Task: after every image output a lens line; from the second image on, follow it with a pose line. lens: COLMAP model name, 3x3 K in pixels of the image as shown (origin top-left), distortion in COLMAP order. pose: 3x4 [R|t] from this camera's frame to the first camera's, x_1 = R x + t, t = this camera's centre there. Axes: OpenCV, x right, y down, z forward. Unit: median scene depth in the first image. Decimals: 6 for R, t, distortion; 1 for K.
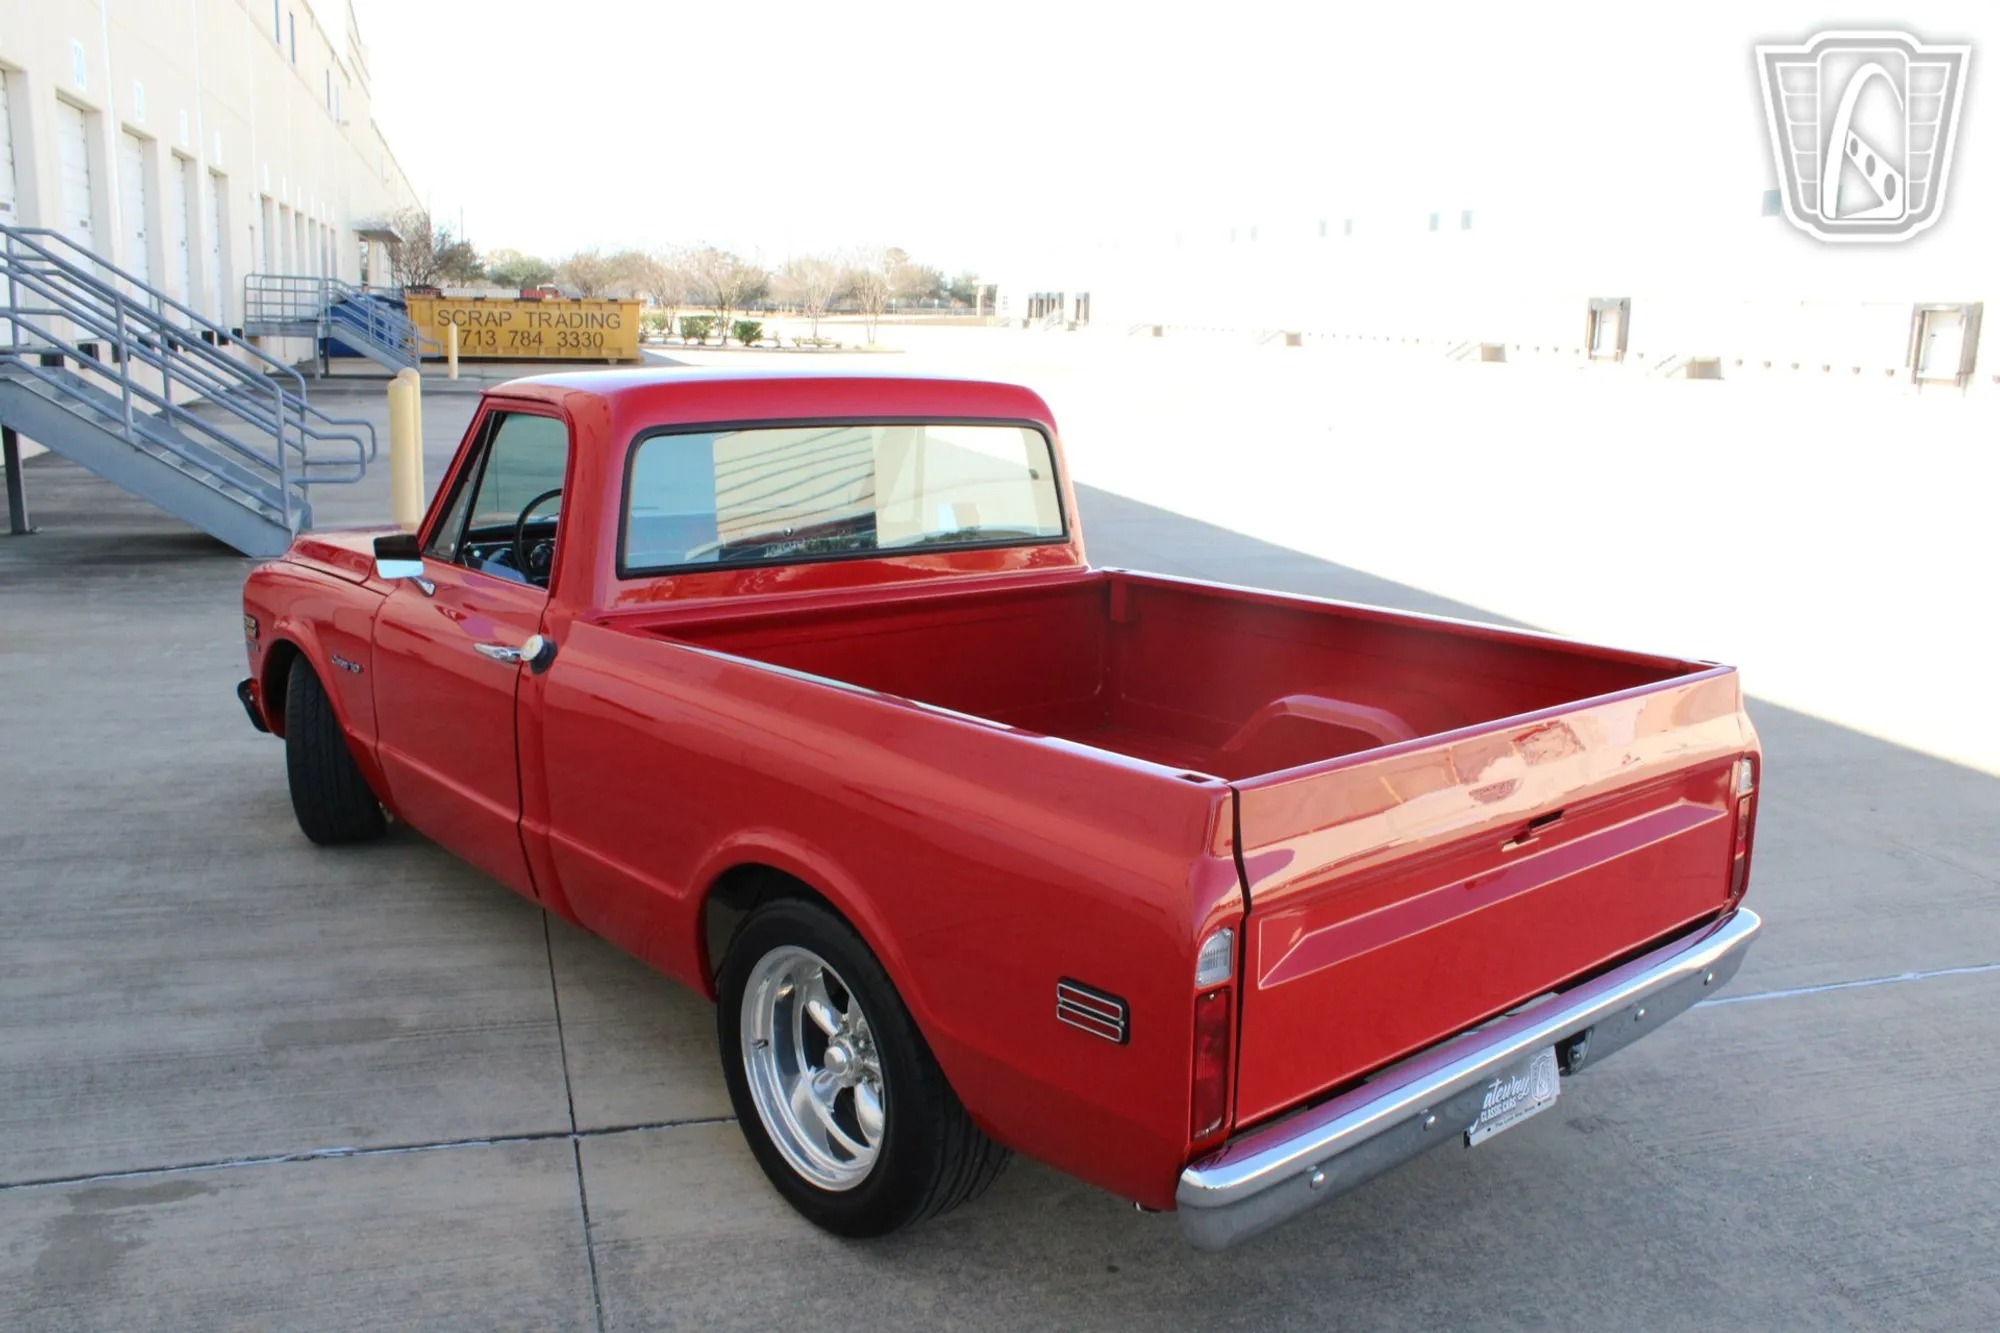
lens RADIAL K [[1646.9, 0, 1009.5], [0, 1646.9, 679.6], [0, 0, 1]] dist [-0.120942, 0.087750]
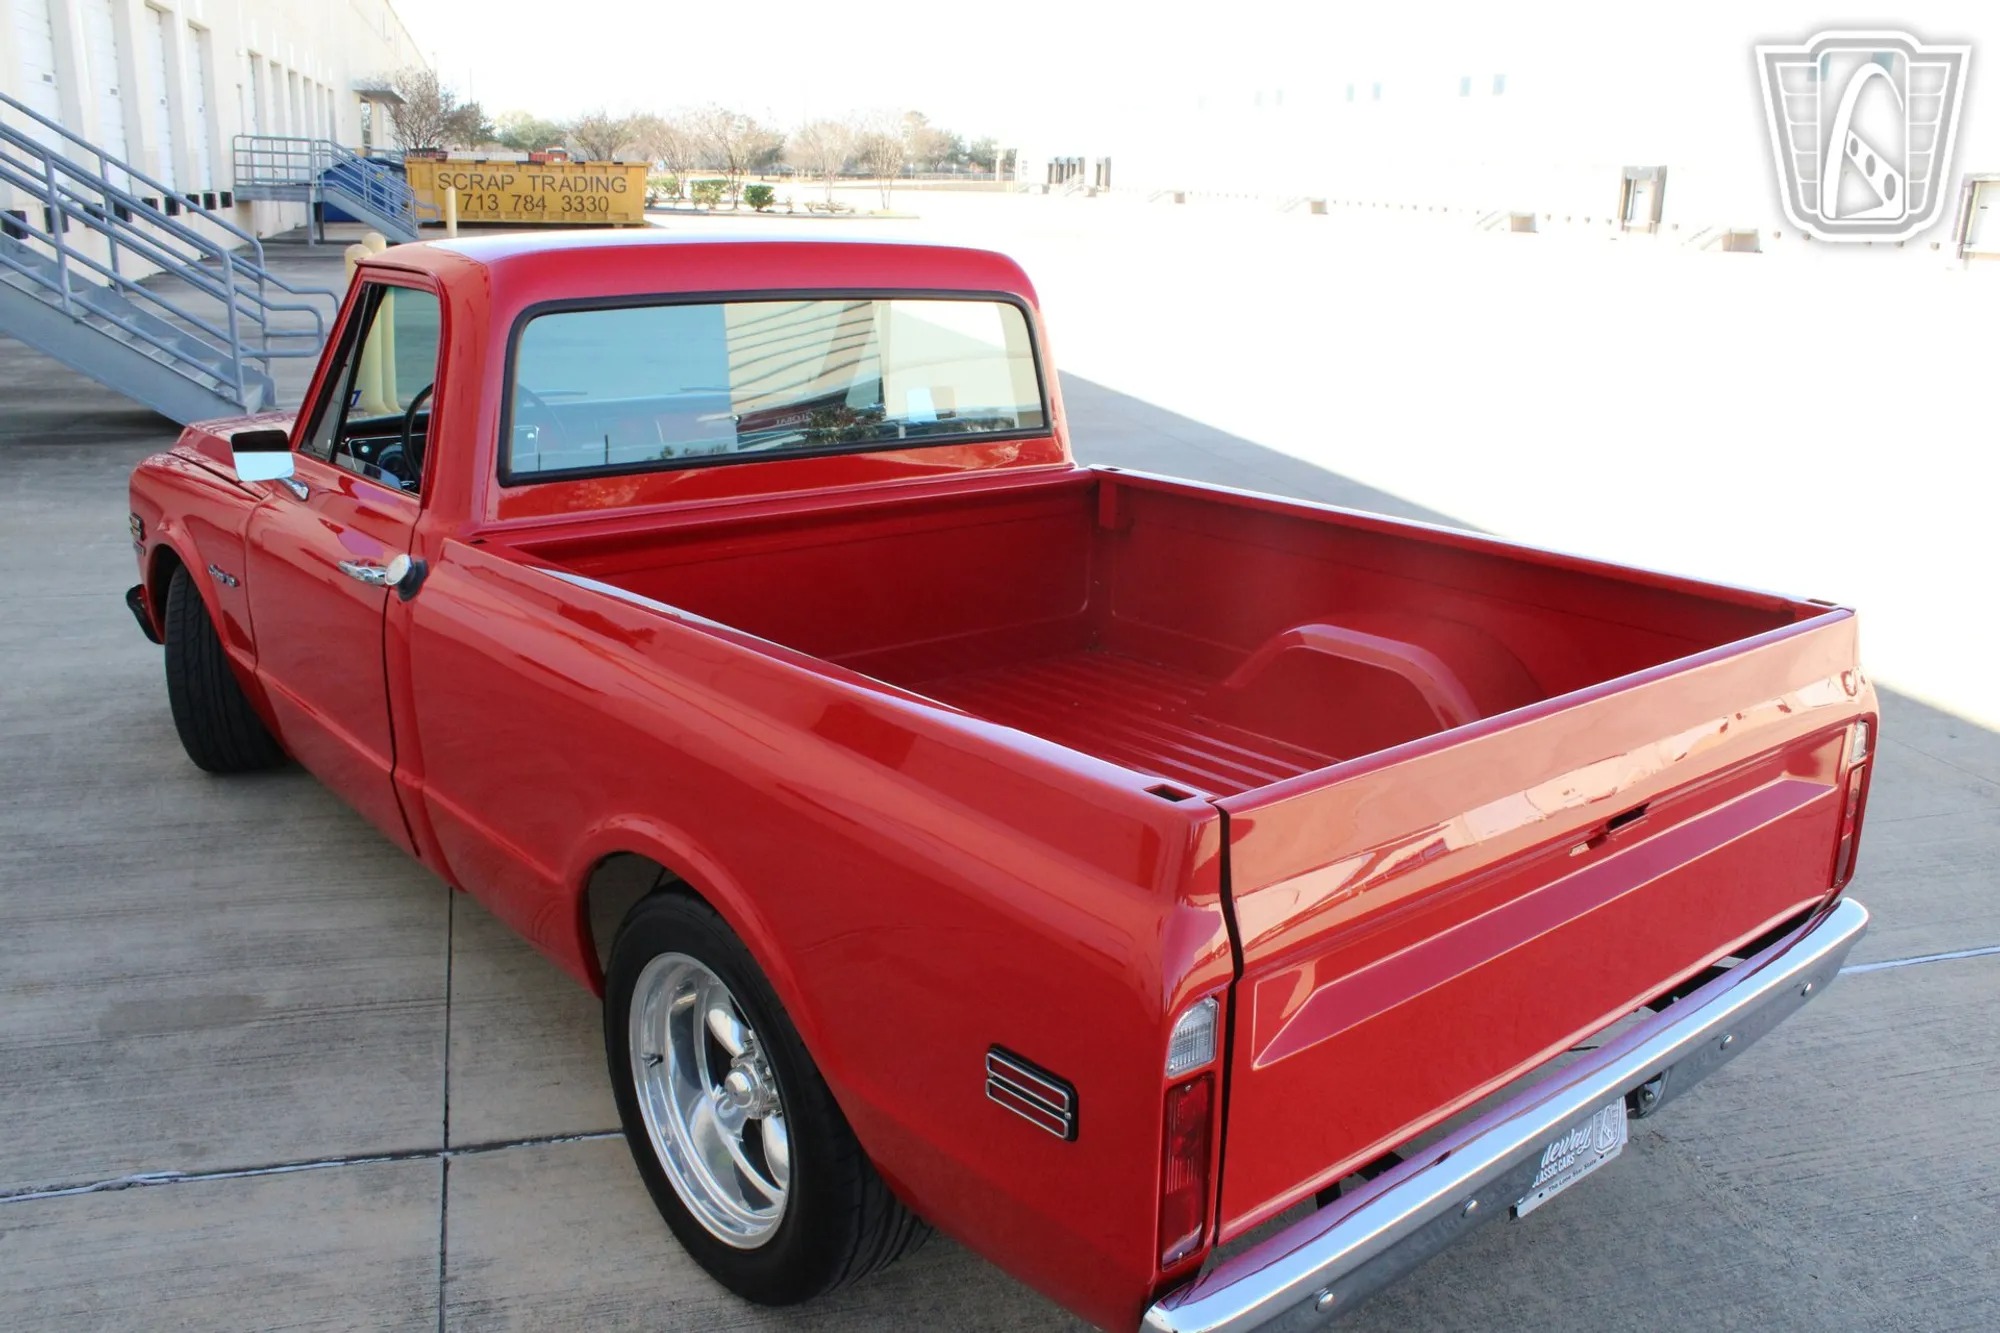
lens RADIAL K [[1646.9, 0, 1013.3], [0, 1646.9, 679.1], [0, 0, 1]] dist [-0.120942, 0.087750]
pose [[0.999945, 0.006209, -0.008504, 0.028371], [-0.005530, 0.996965, 0.077650, -0.027510], [0.008960, -0.077599, 0.996944, 0.157651]]
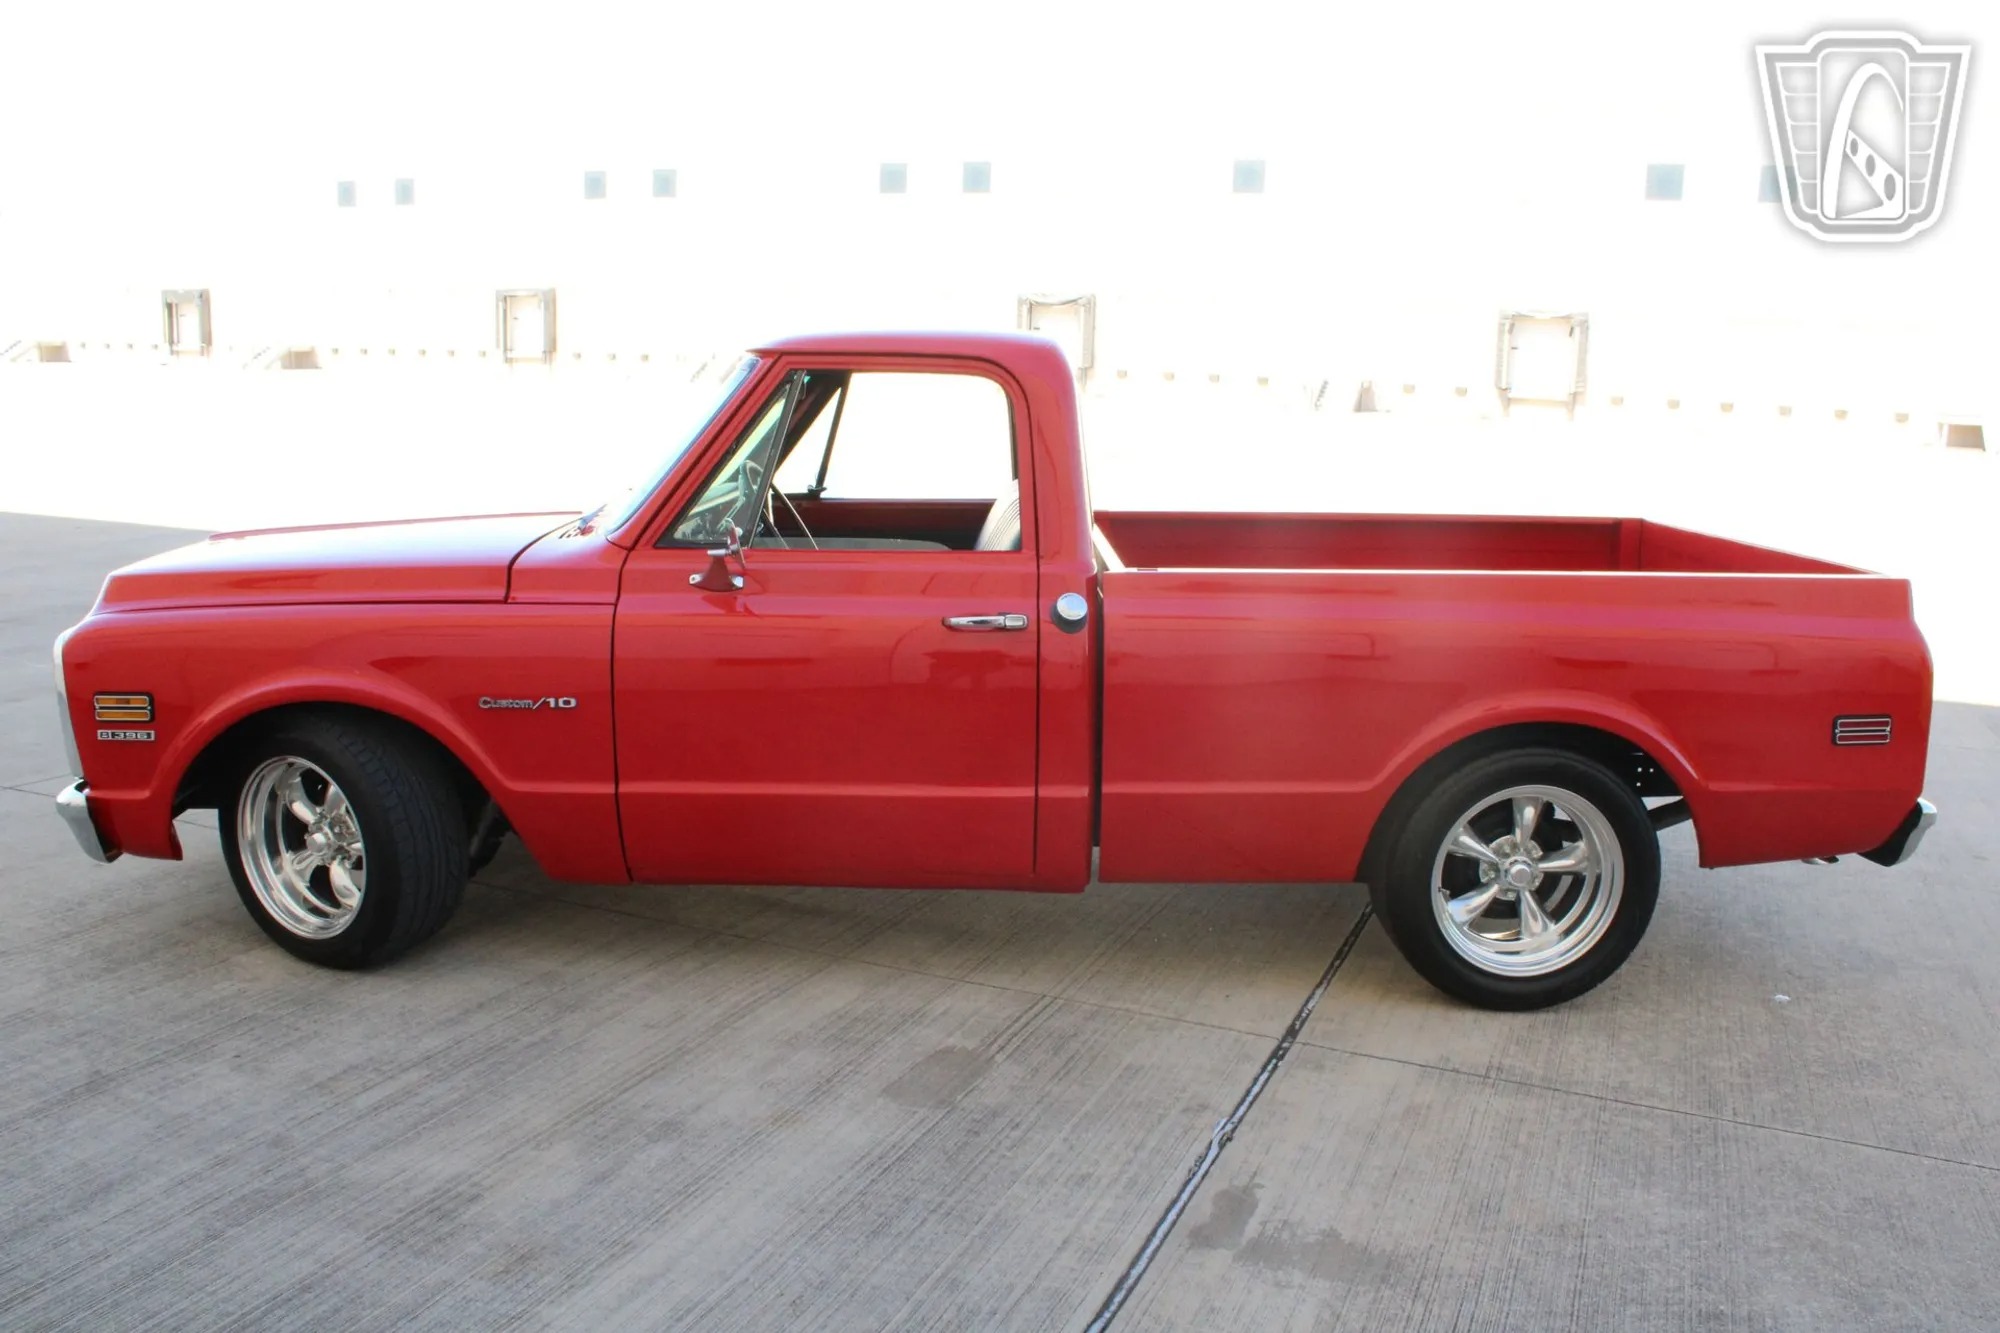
lens RADIAL K [[1646.9, 0, 987.5], [0, 1646.9, 664.9], [0, 0, 1]] dist [-0.120942, 0.087750]
pose [[0.666193, -0.152322, 0.730058, -0.975908], [0.155118, 0.985812, 0.064135, -0.052326], [-0.729469, 0.070519, 0.680369, 0.343889]]
